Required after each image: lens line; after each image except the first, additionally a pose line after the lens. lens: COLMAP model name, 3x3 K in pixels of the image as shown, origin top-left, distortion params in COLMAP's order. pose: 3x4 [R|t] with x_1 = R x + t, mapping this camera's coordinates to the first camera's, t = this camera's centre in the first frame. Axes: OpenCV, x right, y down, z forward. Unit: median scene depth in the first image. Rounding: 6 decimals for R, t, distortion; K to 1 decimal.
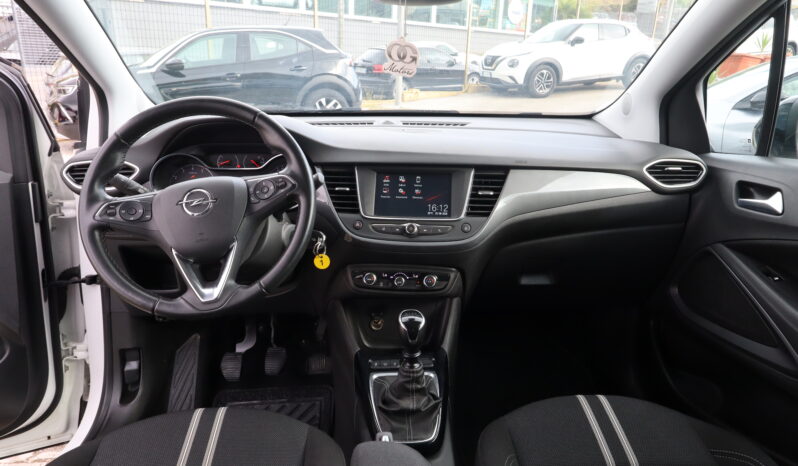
lens RADIAL K [[555.9, 0, 399.0], [0, 555.9, 233.0], [0, 0, 1]] dist [-0.001249, 0.000039]
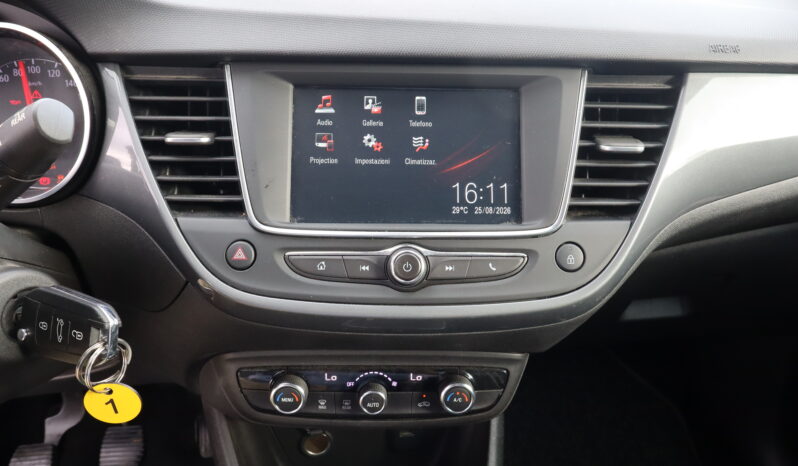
lens RADIAL K [[583.9, 0, 399.0], [0, 583.9, 233.0], [0, 0, 1]] dist [0.001403, -0.002212]
pose [[0.995343, -0.032239, 0.090841, -0.012777], [0.016255, 0.985053, 0.171485, -0.082300], [-0.095012, -0.169210, 0.980990, 0.654768]]
